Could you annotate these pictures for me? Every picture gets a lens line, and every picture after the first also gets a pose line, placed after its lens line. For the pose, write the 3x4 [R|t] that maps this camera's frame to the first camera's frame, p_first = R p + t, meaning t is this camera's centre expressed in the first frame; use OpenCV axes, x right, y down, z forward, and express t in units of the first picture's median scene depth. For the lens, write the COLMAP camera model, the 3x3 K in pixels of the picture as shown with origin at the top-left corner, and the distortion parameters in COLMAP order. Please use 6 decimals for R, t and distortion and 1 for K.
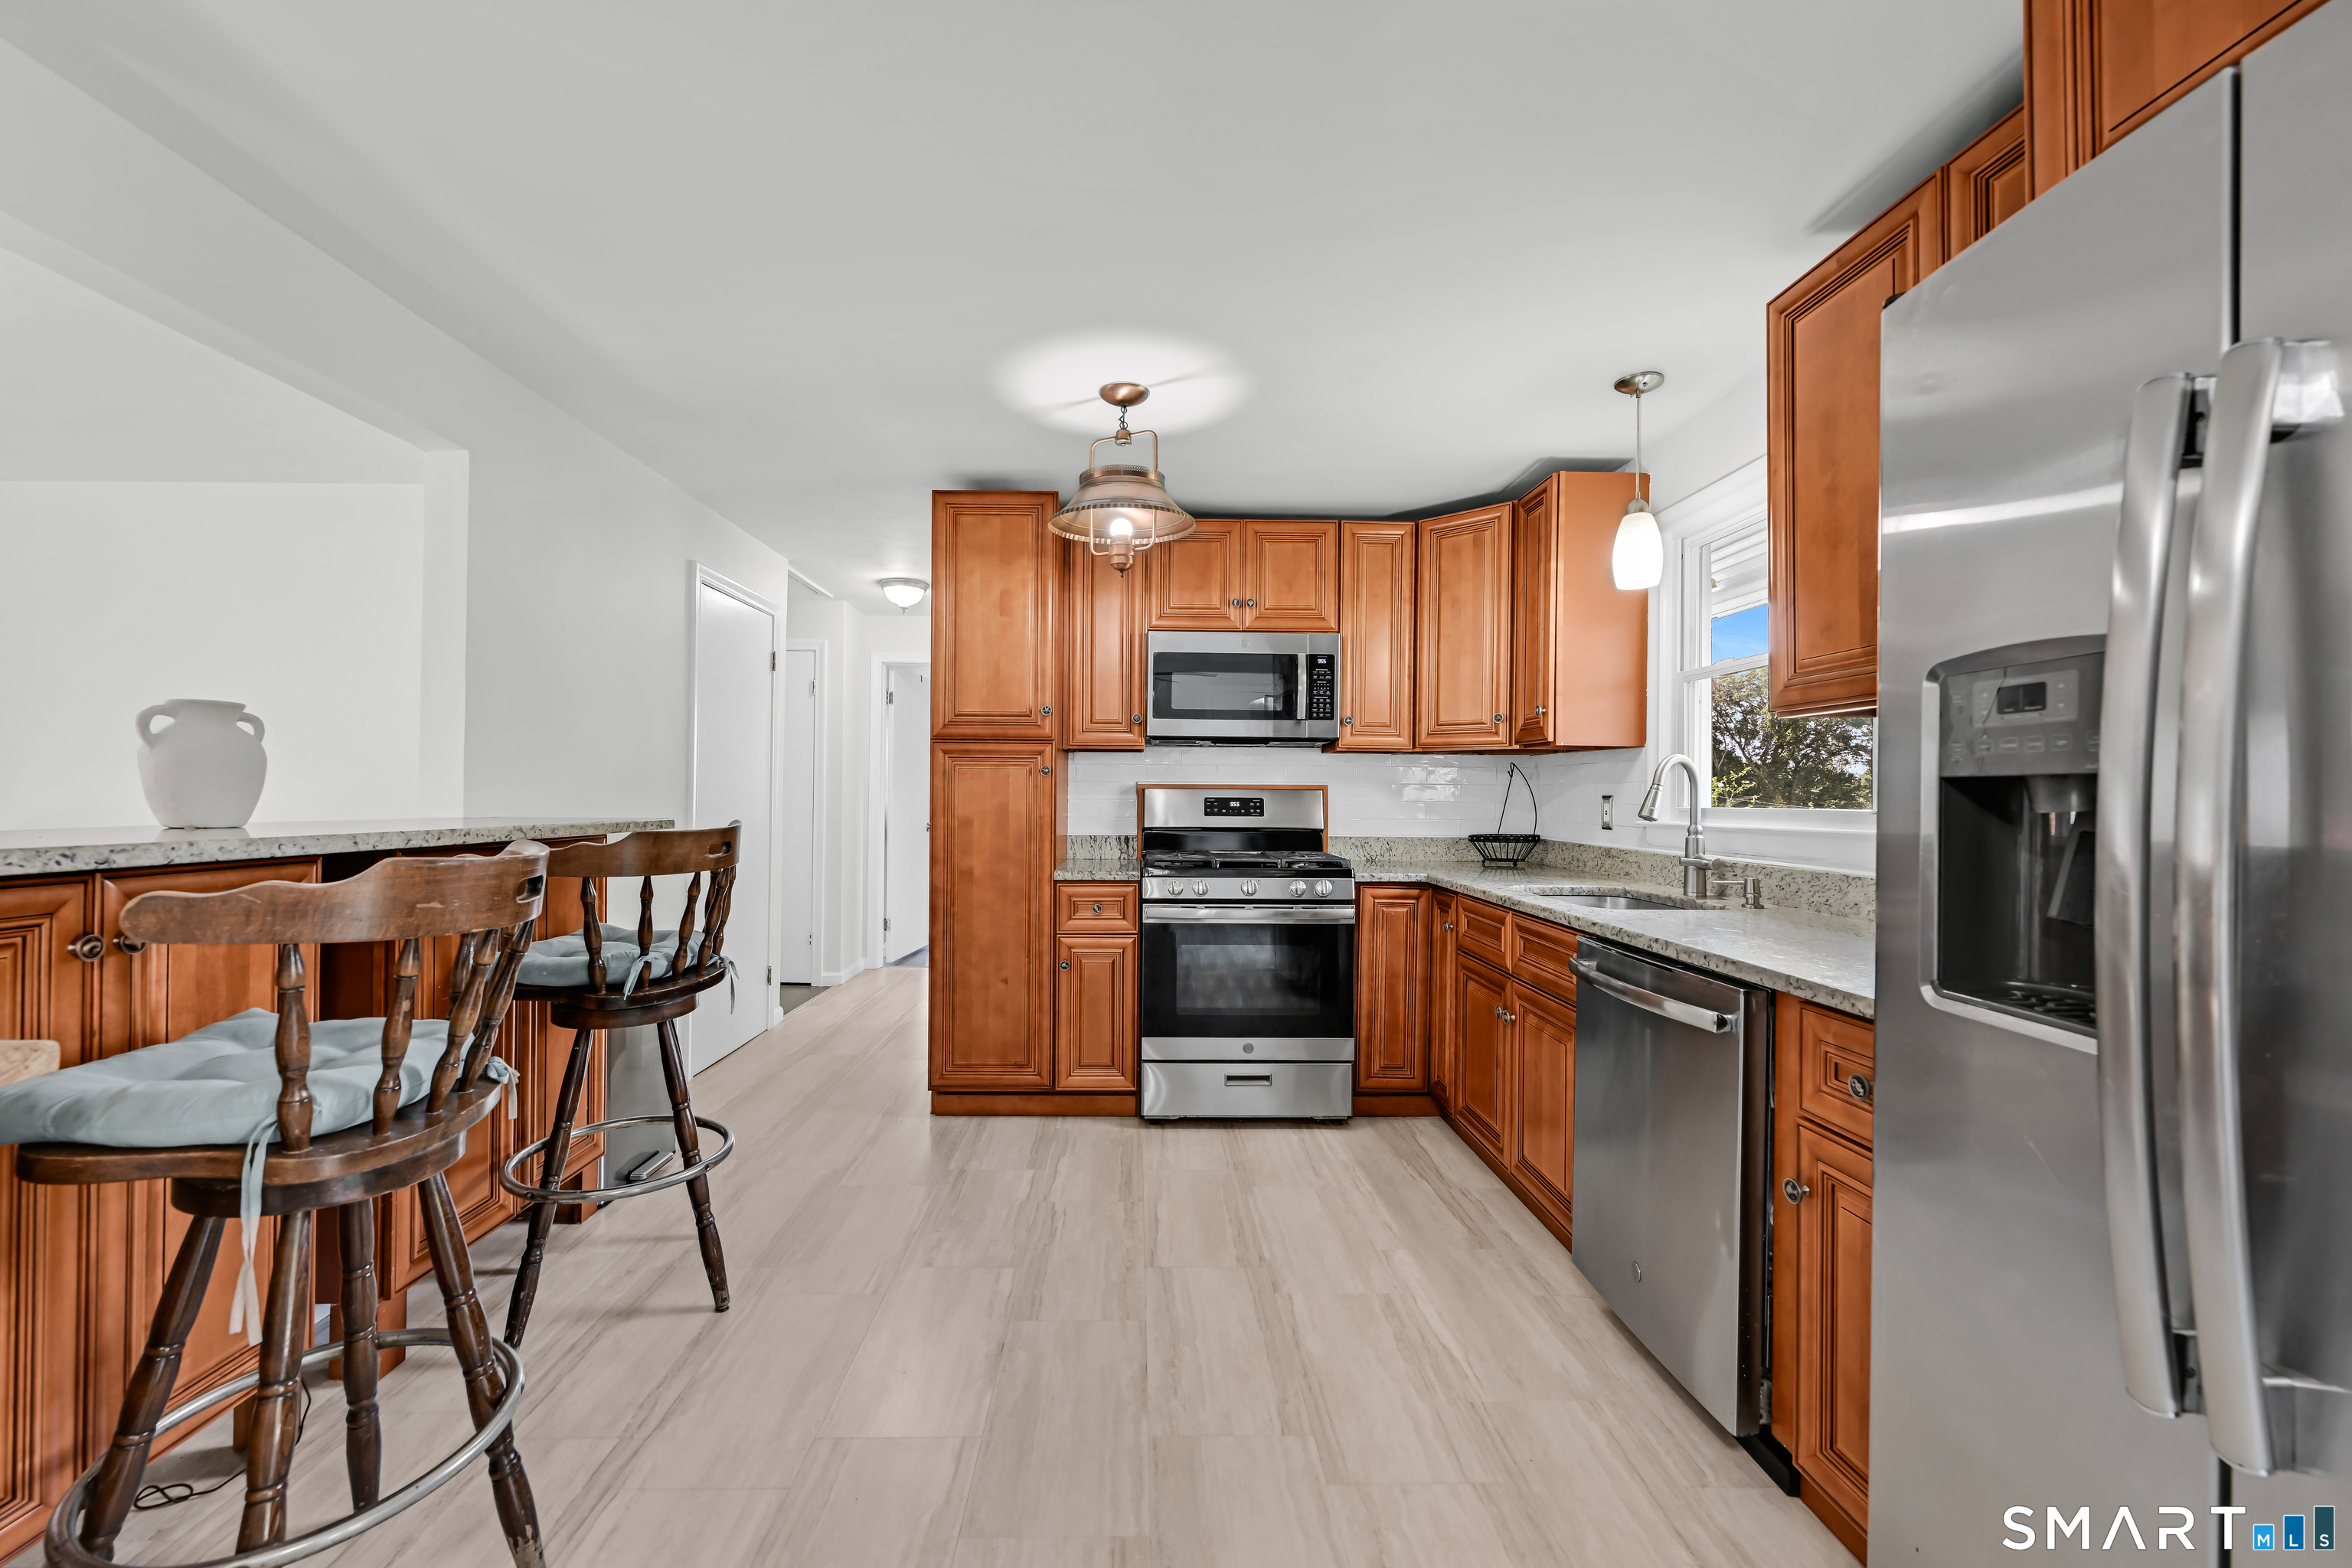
lens RADIAL K [[937.7, 0, 1149.6], [0, 937.7, 788.4], [0, 0, 1]] dist [-0.001112, -0.000255]
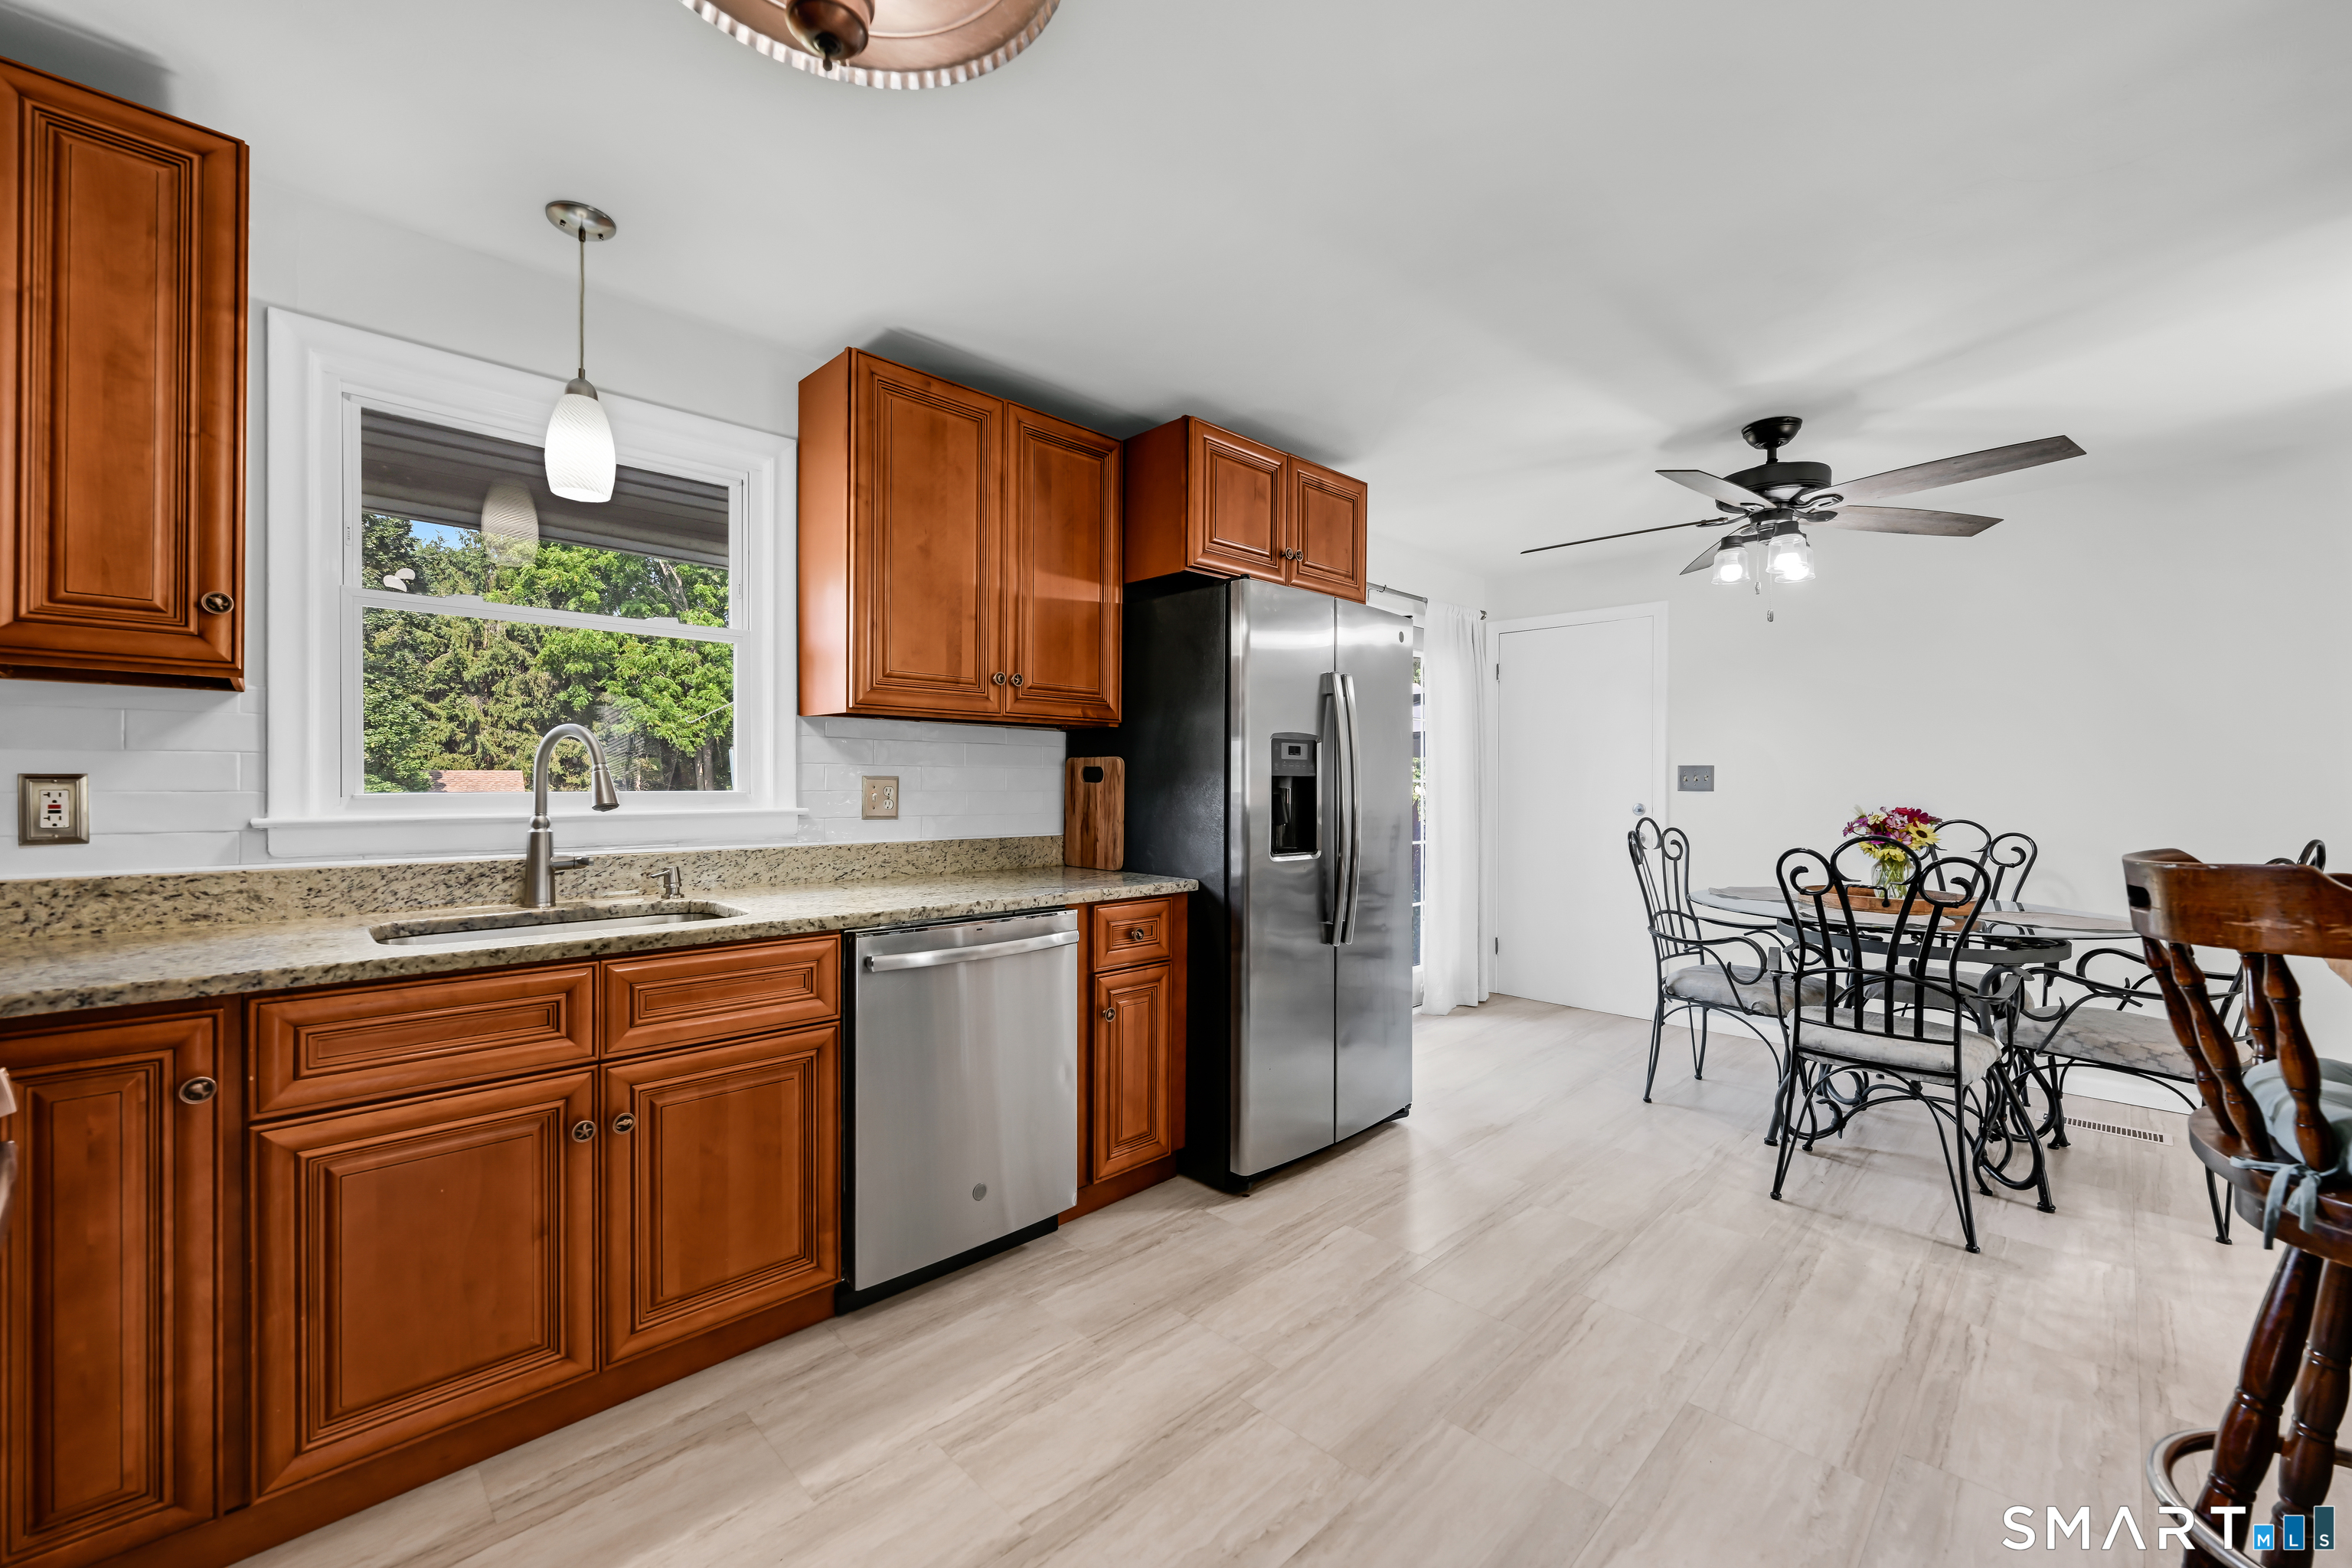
lens RADIAL K [[924.4, 0, 1176.0], [0, 924.4, 784.0], [0, 0, 1]] dist [-0.000117, 0.000029]
pose [[-0.688614, -0.011479, 0.725038, -0.268044], [-0.014258, 0.999896, 0.002288, 0.002792], [-0.724988, -0.008762, -0.688706, 0.915470]]
